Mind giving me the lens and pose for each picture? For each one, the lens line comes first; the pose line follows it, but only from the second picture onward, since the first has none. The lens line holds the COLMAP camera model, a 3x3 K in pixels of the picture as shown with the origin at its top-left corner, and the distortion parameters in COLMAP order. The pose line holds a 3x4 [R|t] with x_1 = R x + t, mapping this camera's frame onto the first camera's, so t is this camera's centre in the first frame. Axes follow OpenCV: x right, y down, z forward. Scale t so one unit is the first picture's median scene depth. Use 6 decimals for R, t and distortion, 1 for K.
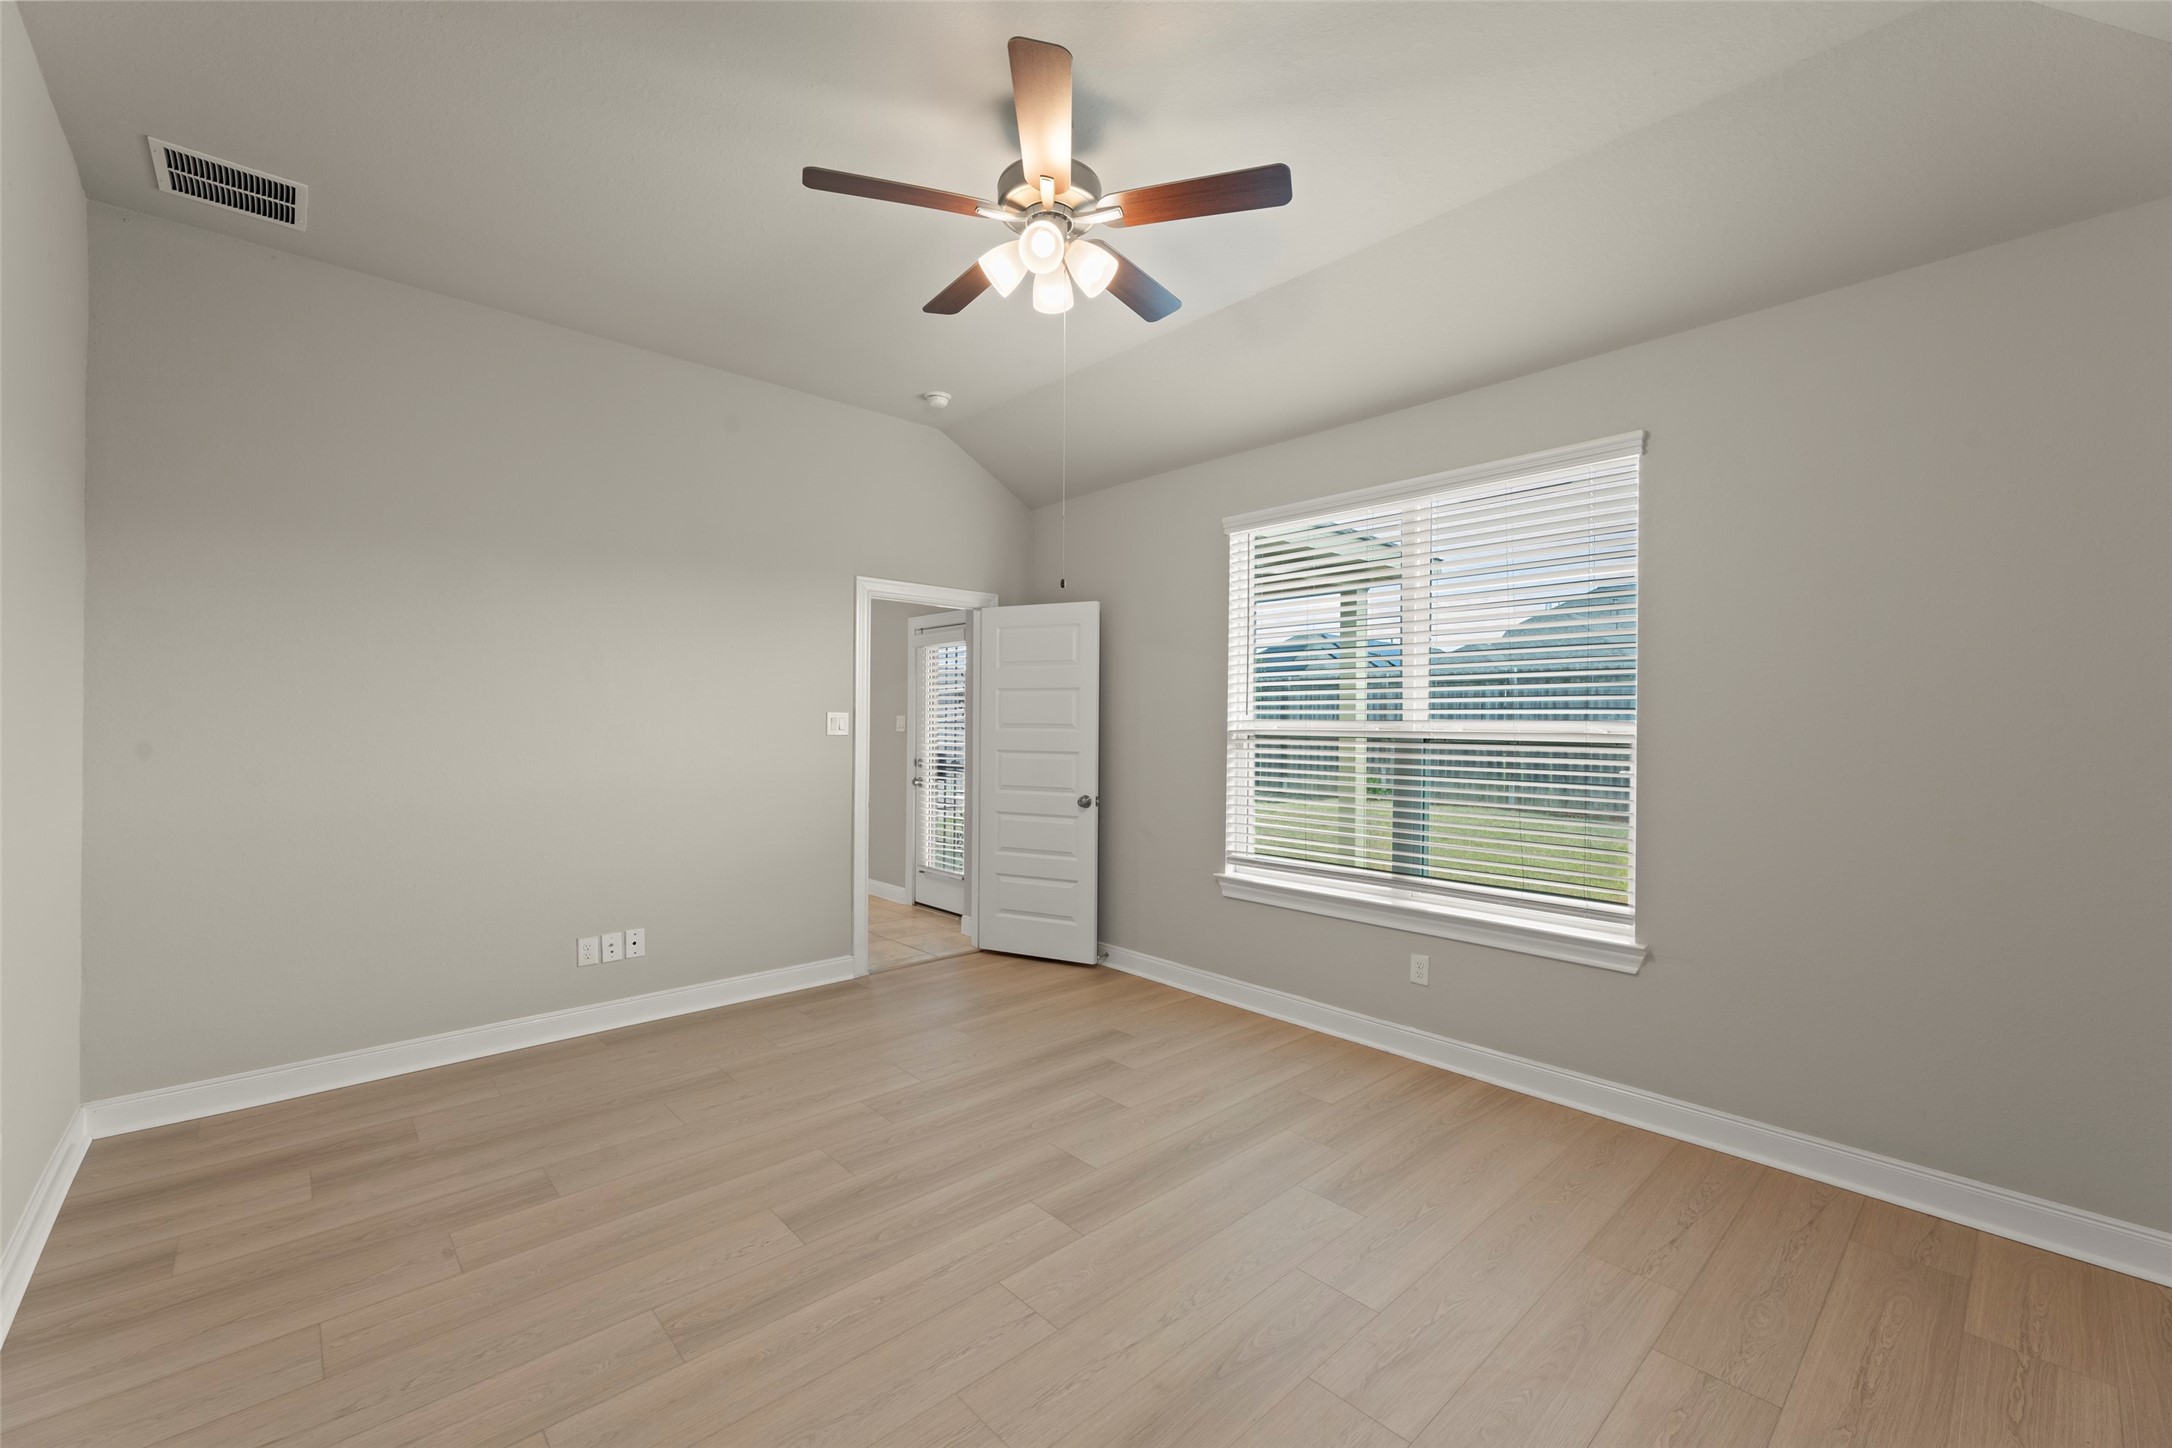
lens RADIAL K [[873.6, 0, 1079.0], [0, 873.6, 732.8], [0, 0, 1]] dist [-0.000962, 0.000971]
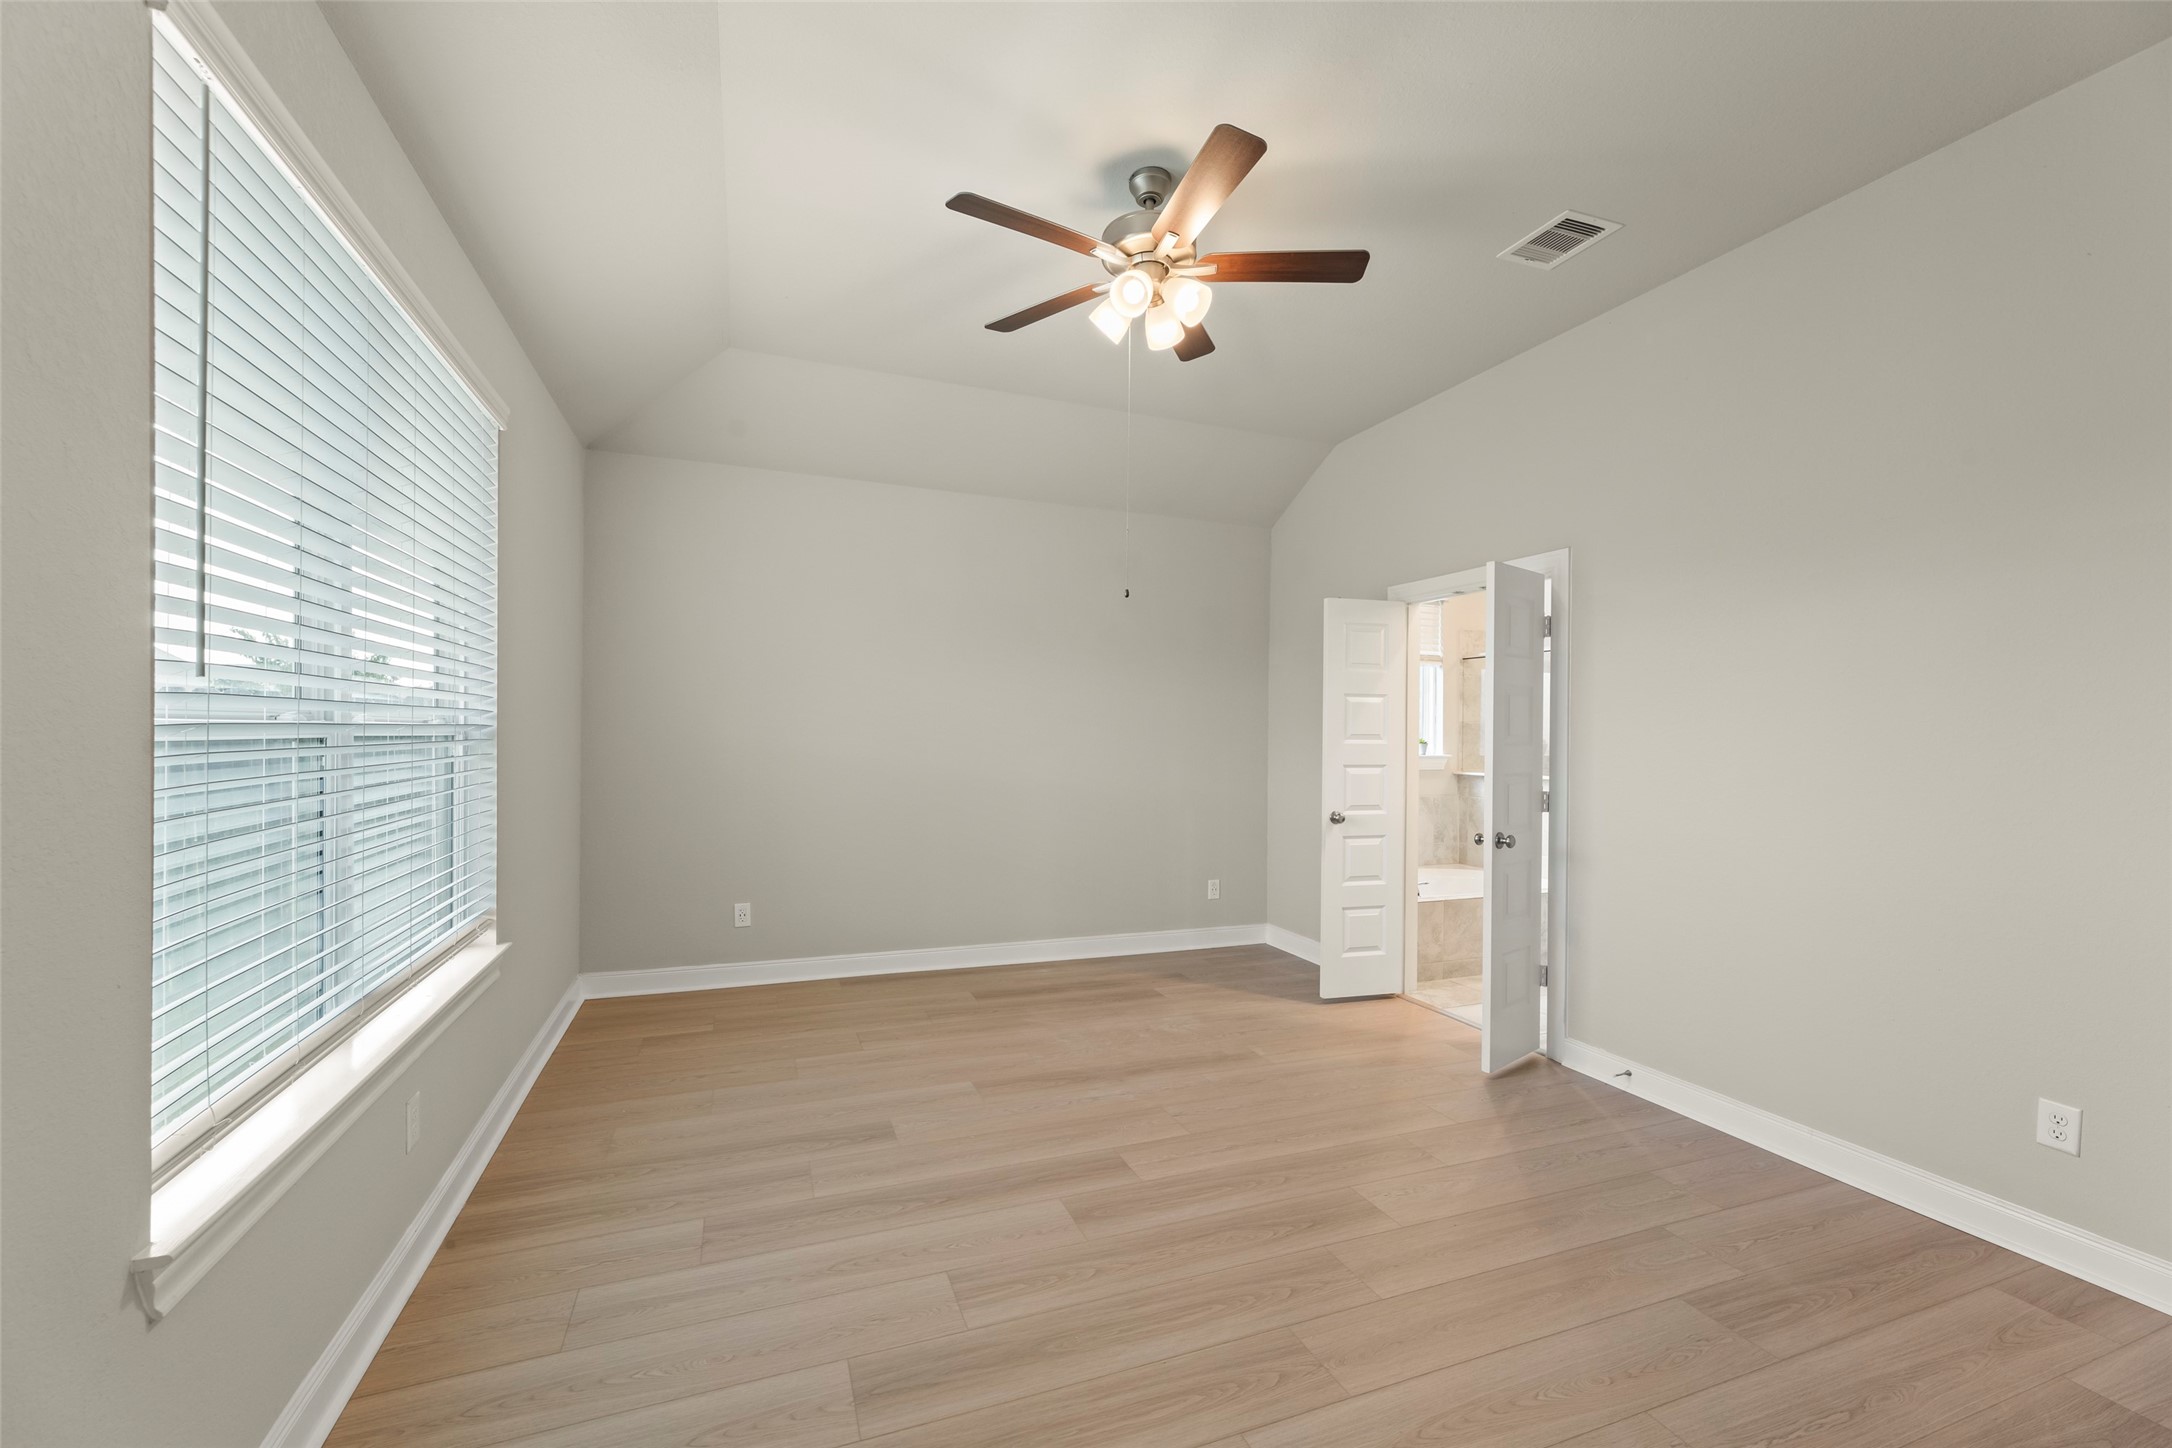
lens RADIAL K [[873.6, 0, 1091.4], [0, 873.6, 727.0], [0, 0, 1]] dist [-0.000962, 0.000971]
pose [[-0.935144, -0.013342, 0.354017, -0.359278], [-0.013516, 0.999907, 0.001980, -0.007137], [-0.354010, -0.002933, -0.935237, 1.989990]]
